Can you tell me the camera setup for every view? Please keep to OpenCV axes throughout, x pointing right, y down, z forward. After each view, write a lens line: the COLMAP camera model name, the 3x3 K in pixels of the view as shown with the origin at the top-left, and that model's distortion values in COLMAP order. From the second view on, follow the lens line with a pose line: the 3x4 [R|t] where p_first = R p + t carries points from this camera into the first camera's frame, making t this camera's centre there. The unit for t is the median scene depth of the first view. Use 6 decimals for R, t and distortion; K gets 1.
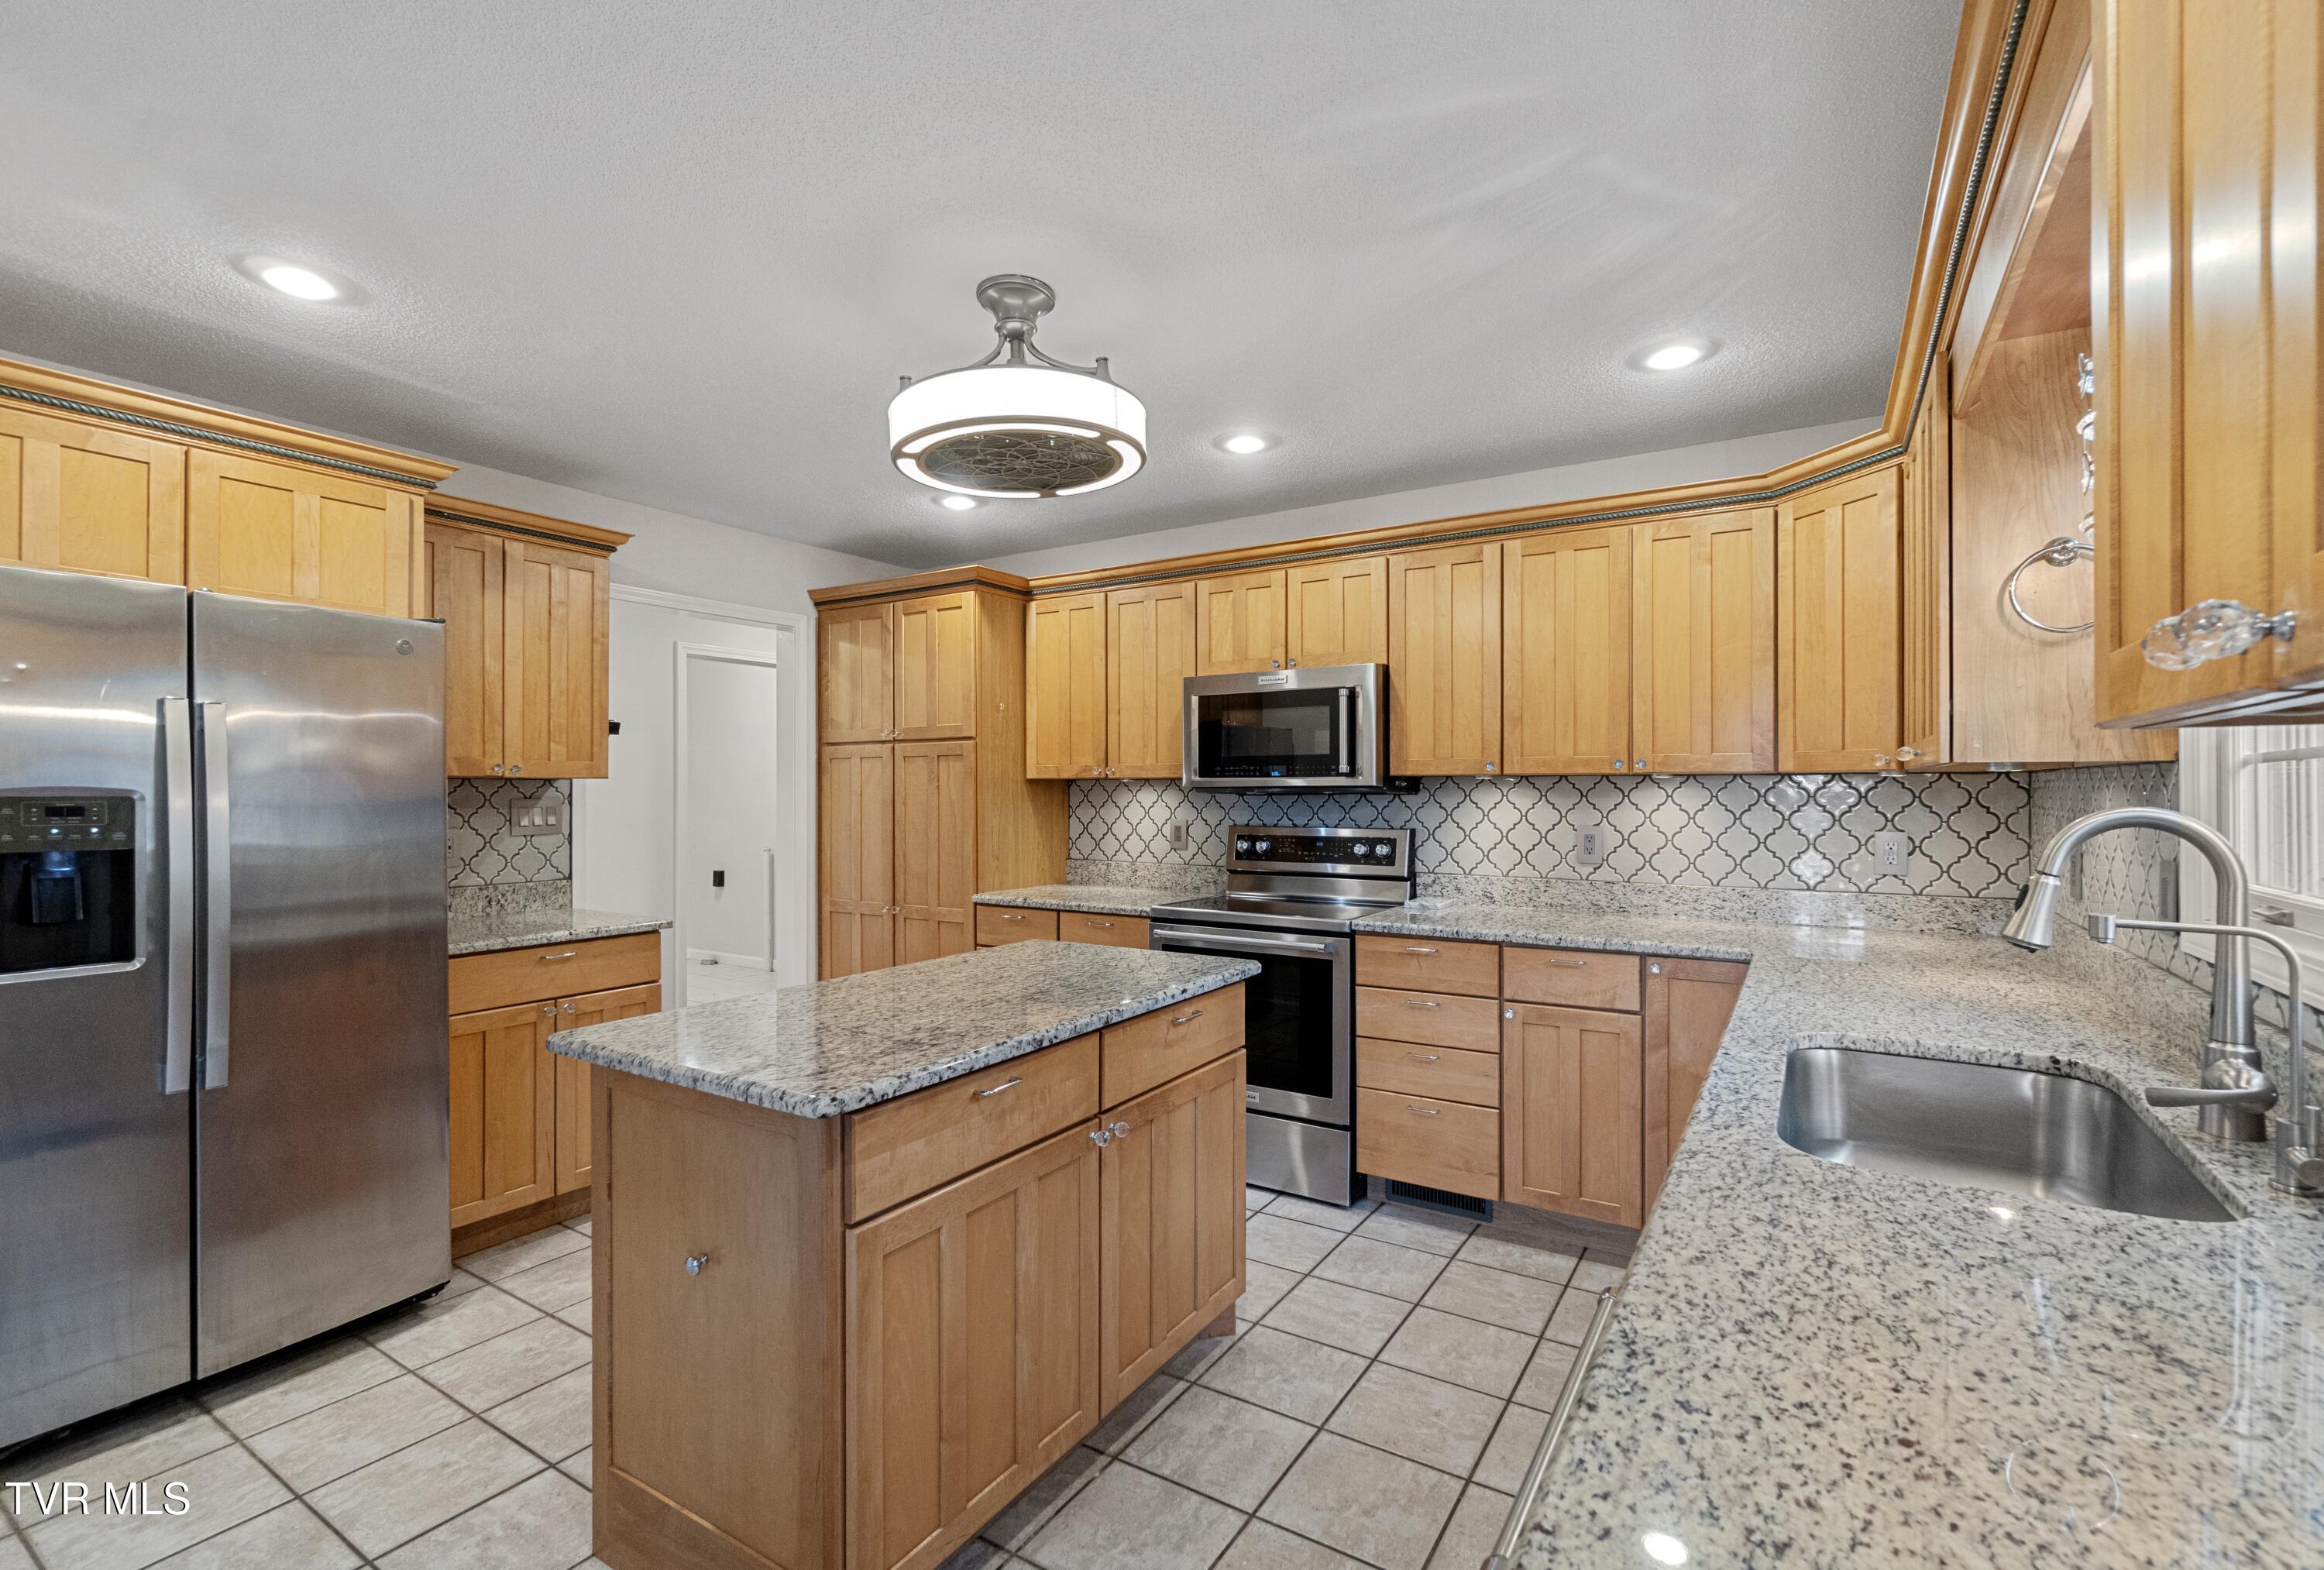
lens RADIAL K [[1039.8, 0, 1150.6], [0, 1039.8, 788.2], [0, 0, 1]] dist [-0.008601, -0.000285]
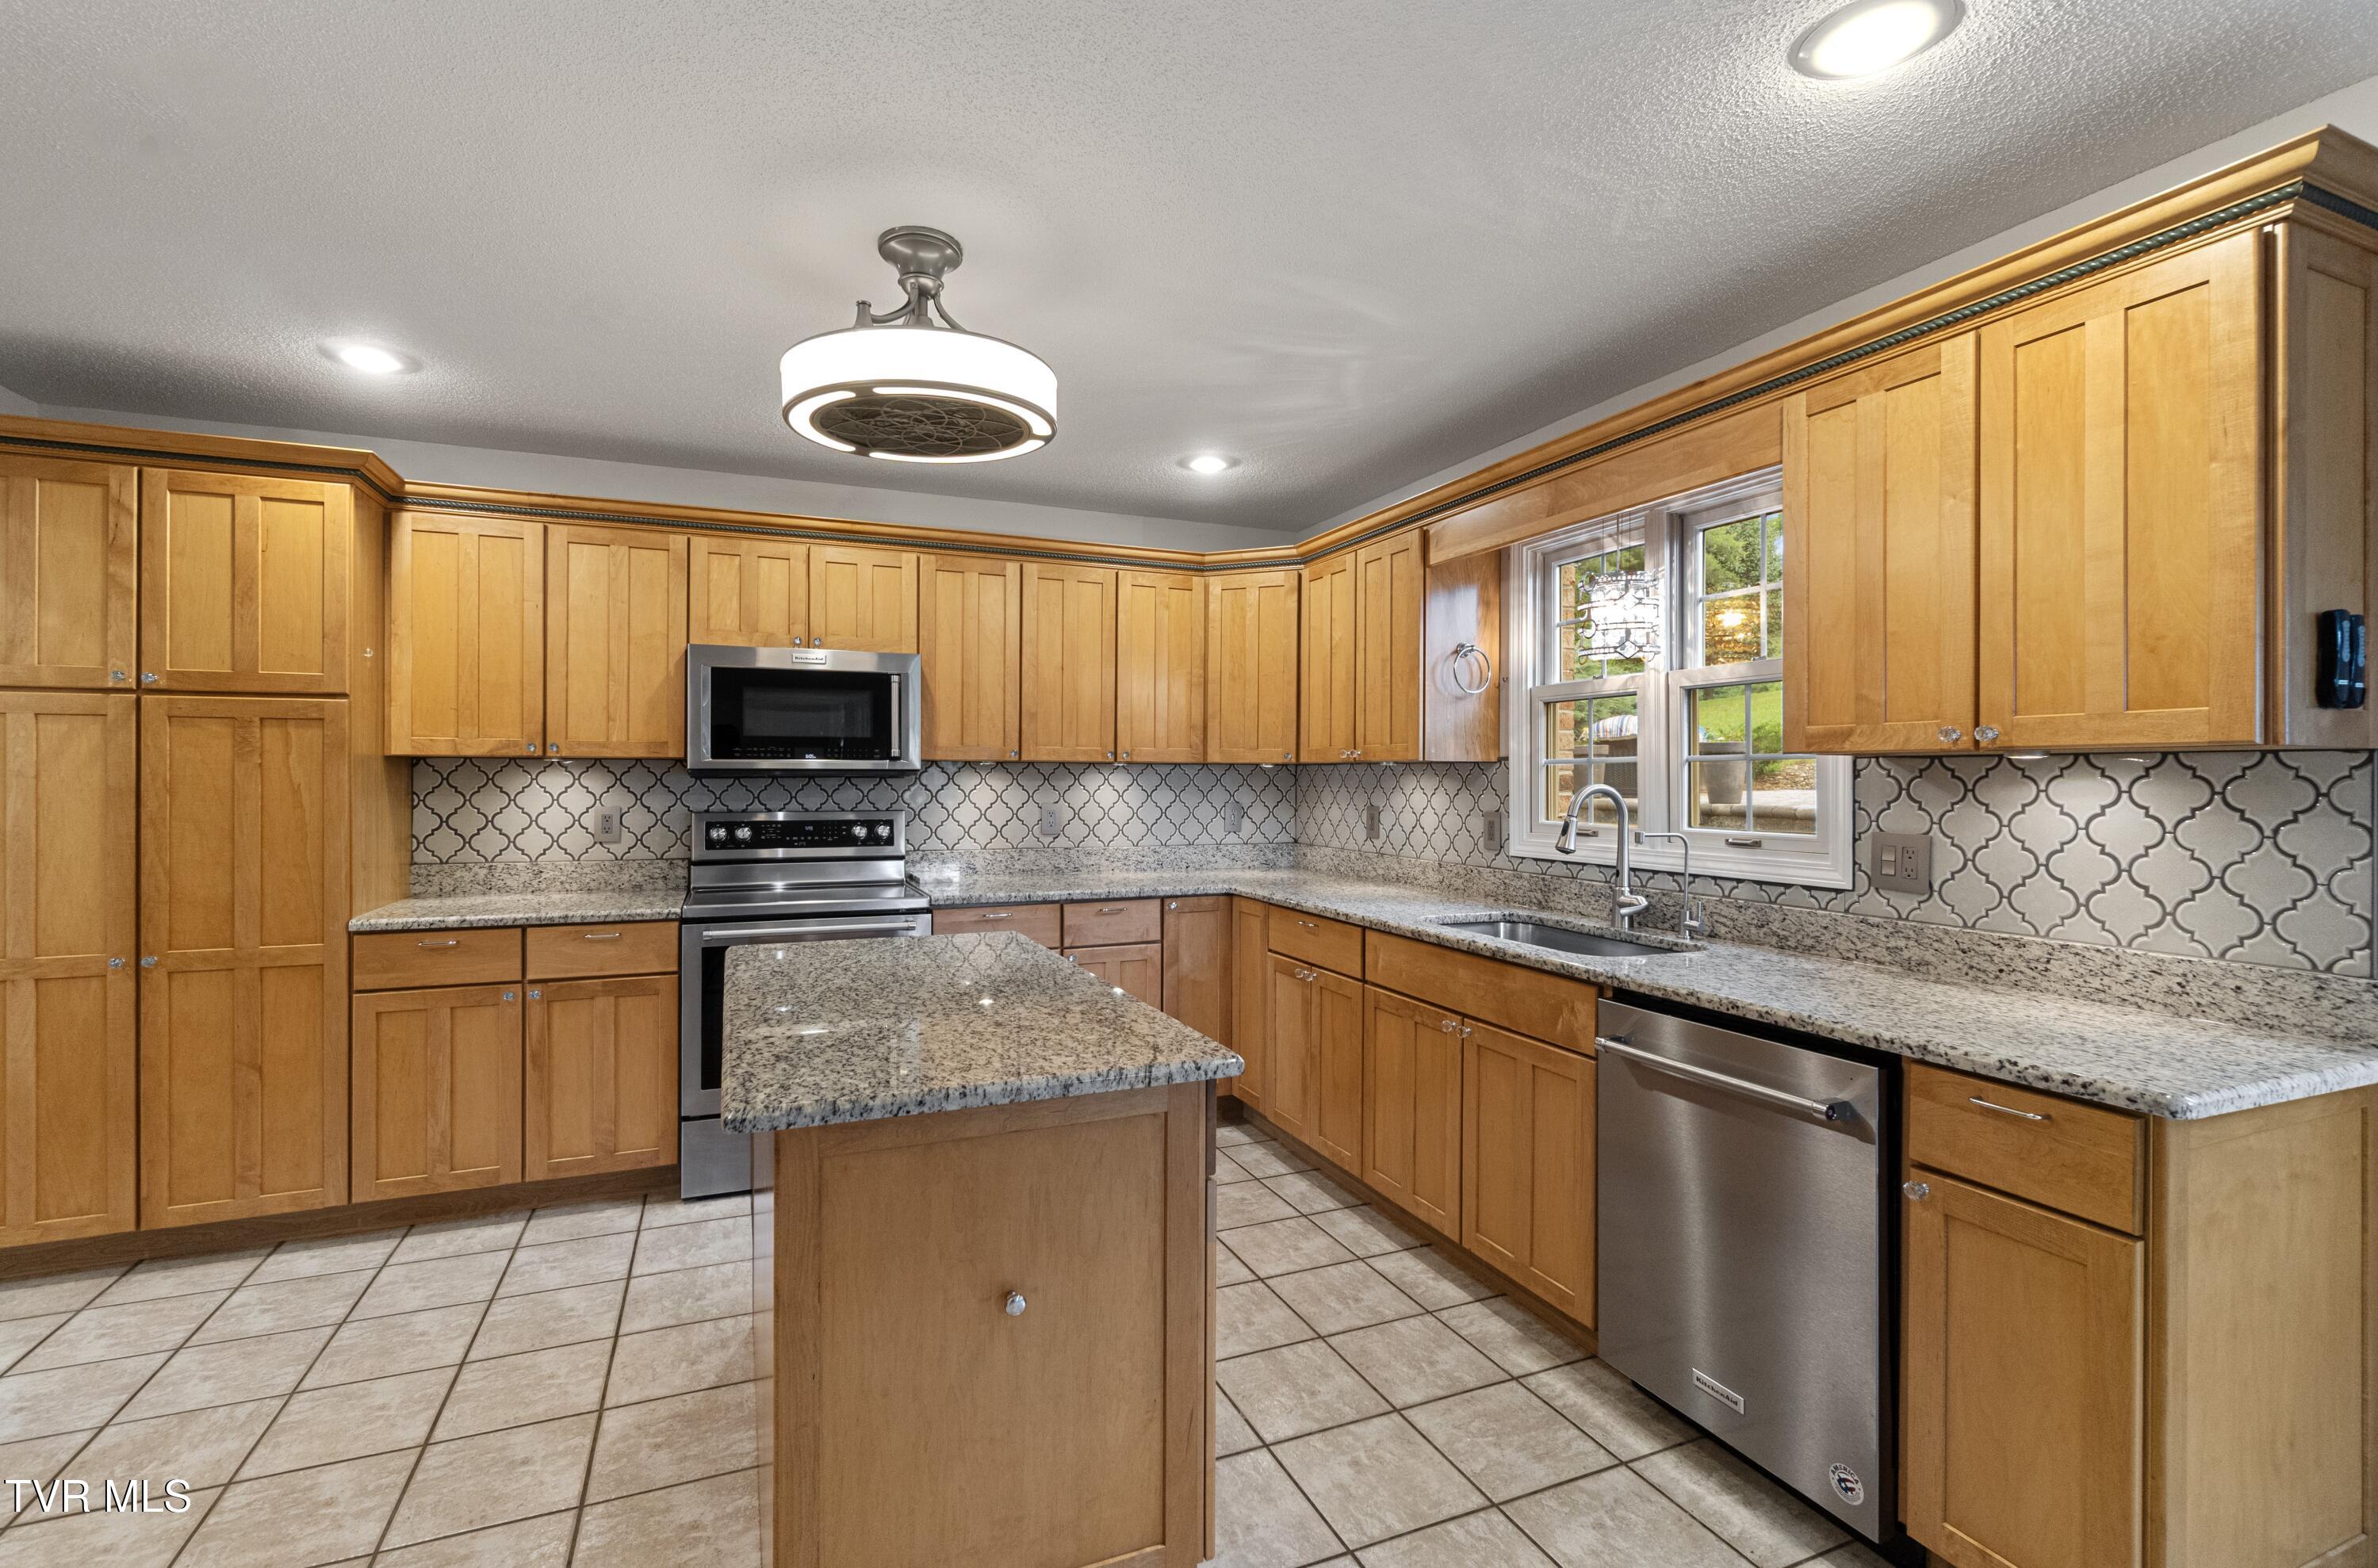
lens RADIAL K [[1050.1, 0, 1164.8], [0, 1050.1, 773.4], [0, 0, 1]] dist [-0.004147, -0.000441]
pose [[0.575491, 0.005073, 0.817793, -0.502239], [-0.005893, 0.999981, -0.002056, 0.002320], [-0.817787, -0.003636, 0.575509, 0.172137]]
